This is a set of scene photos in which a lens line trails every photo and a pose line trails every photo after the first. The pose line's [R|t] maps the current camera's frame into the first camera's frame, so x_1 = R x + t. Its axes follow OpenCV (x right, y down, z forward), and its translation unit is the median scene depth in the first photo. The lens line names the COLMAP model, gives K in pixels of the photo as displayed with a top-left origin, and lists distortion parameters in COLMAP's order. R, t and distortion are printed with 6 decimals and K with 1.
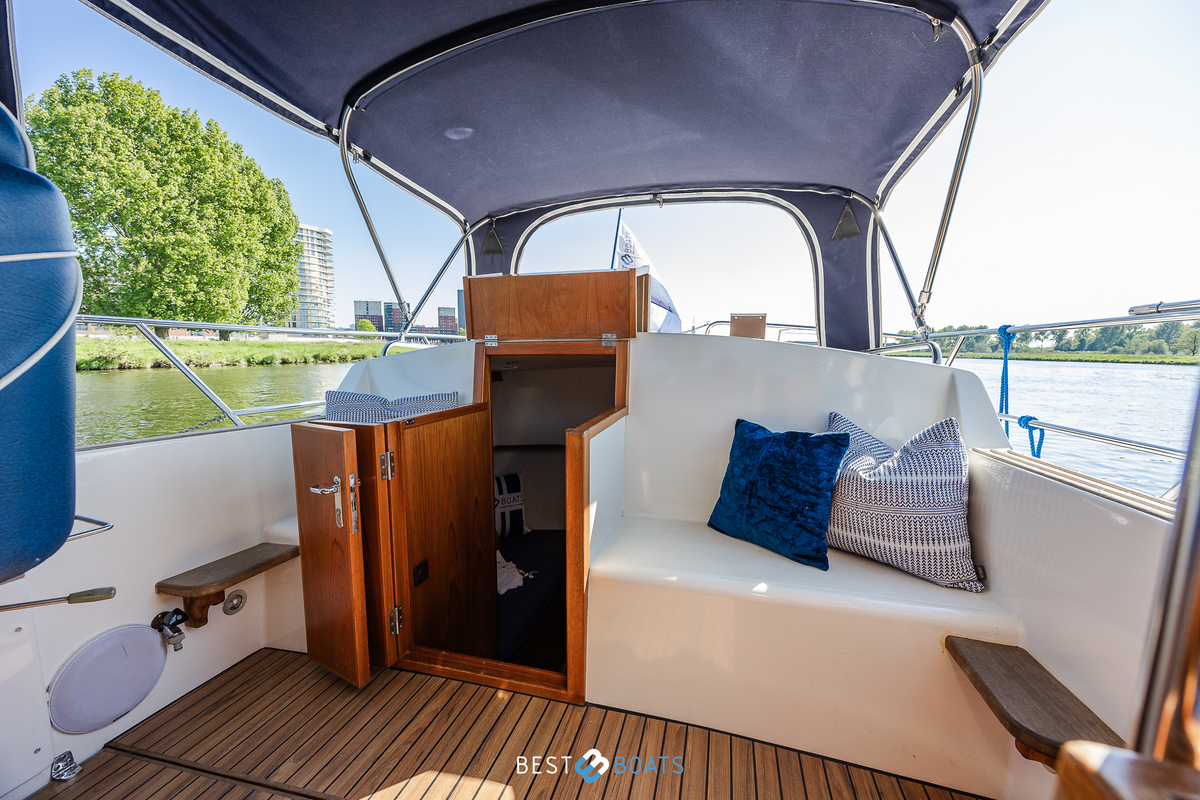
lens RADIAL K [[453.9, 0, 613.0], [0, 453.9, 397.9], [0, 0, 1]] dist [0.000331, -0.000501]
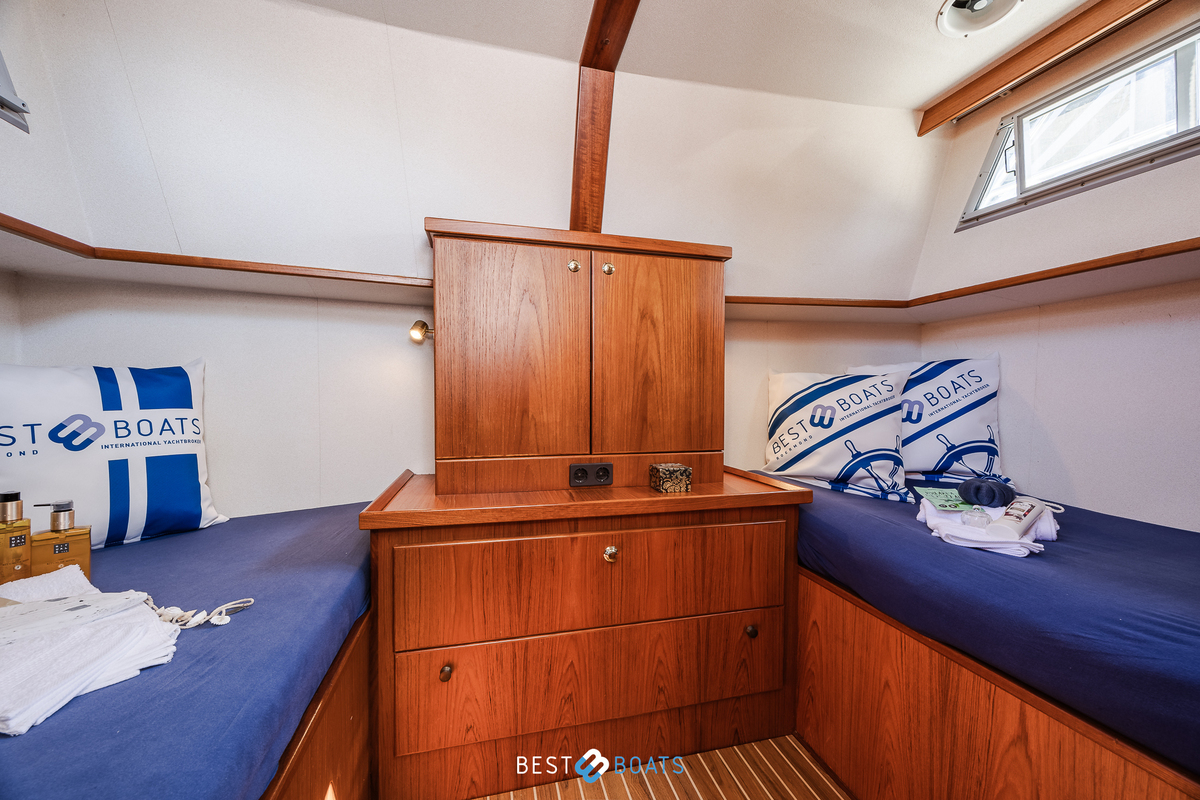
lens RADIAL K [[456.8, 0, 594.0], [0, 456.8, 399.6], [0, 0, 1]] dist [-0.000138, -0.000093]
pose [[0.882228, -0.005309, 0.470793, -0.132408], [0.047851, 0.995770, -0.078439, 0.339632], [-0.468385, 0.091729, 0.878750, 0.755062]]
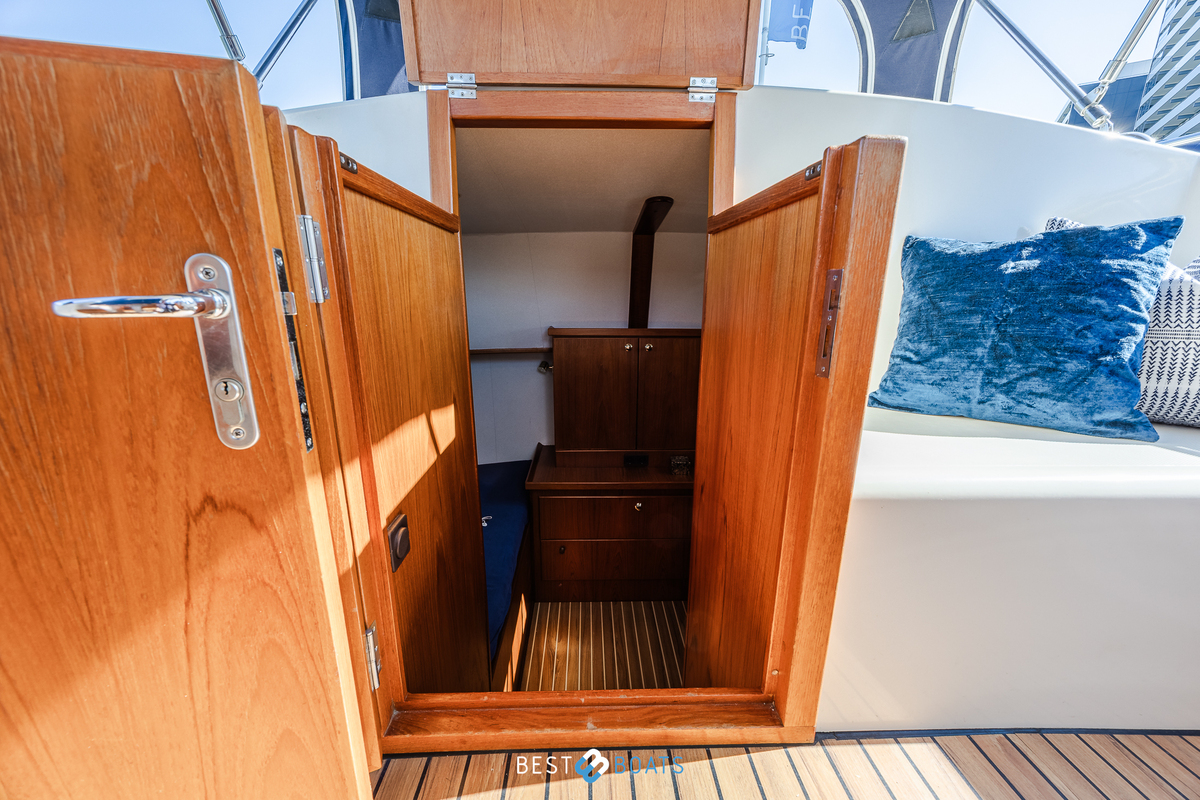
lens RADIAL K [[456.8, 0, 594.0], [0, 456.8, 399.6], [0, 0, 1]] dist [-0.000138, -0.000093]
pose [[0.964847, -0.058008, 0.256332, -0.214425], [0.022389, 0.989934, 0.139750, 0.115890], [-0.261858, -0.129099, 0.956433, 0.336986]]
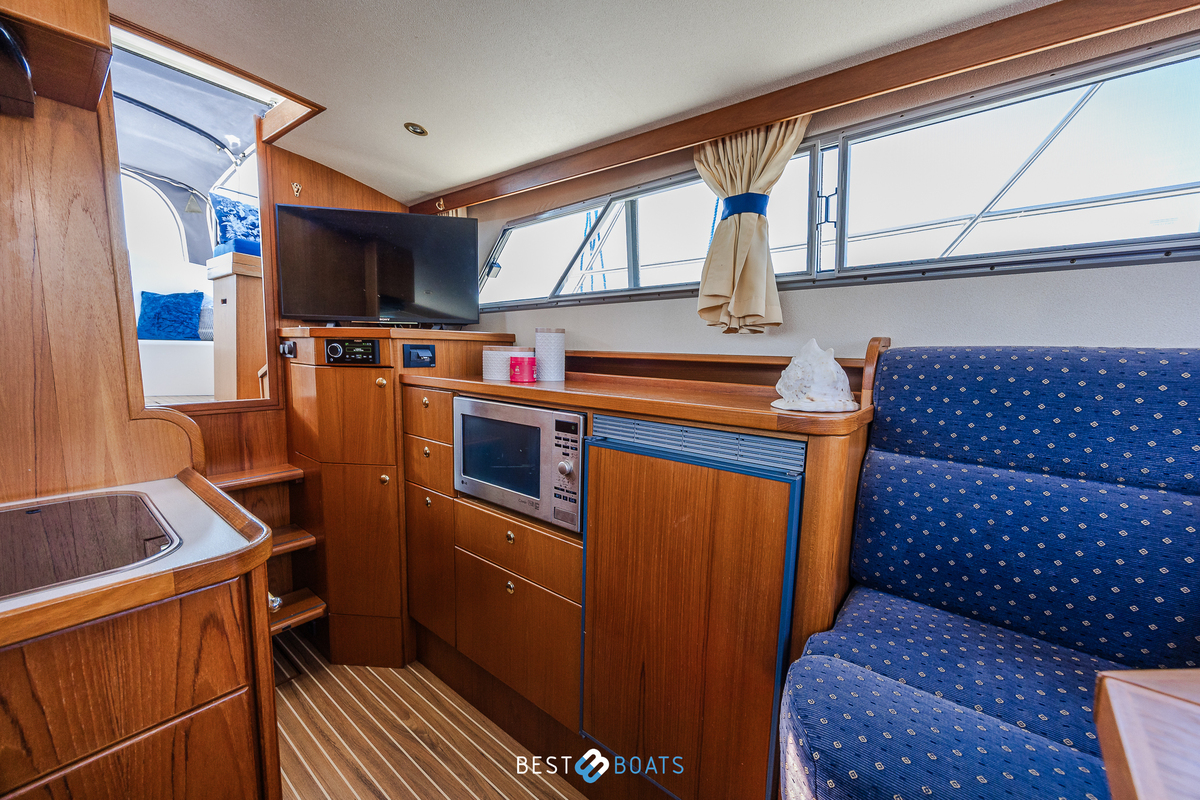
lens RADIAL K [[447.9, 0, 605.6], [0, 447.9, 401.1], [0, 0, 1]] dist [-0.000334, -0.000354]
pose [[0.387526, -0.104986, 0.915861, -0.601956], [0.065667, 0.994114, 0.086171, 0.367149], [-0.919517, 0.026749, 0.392139, -1.266378]]
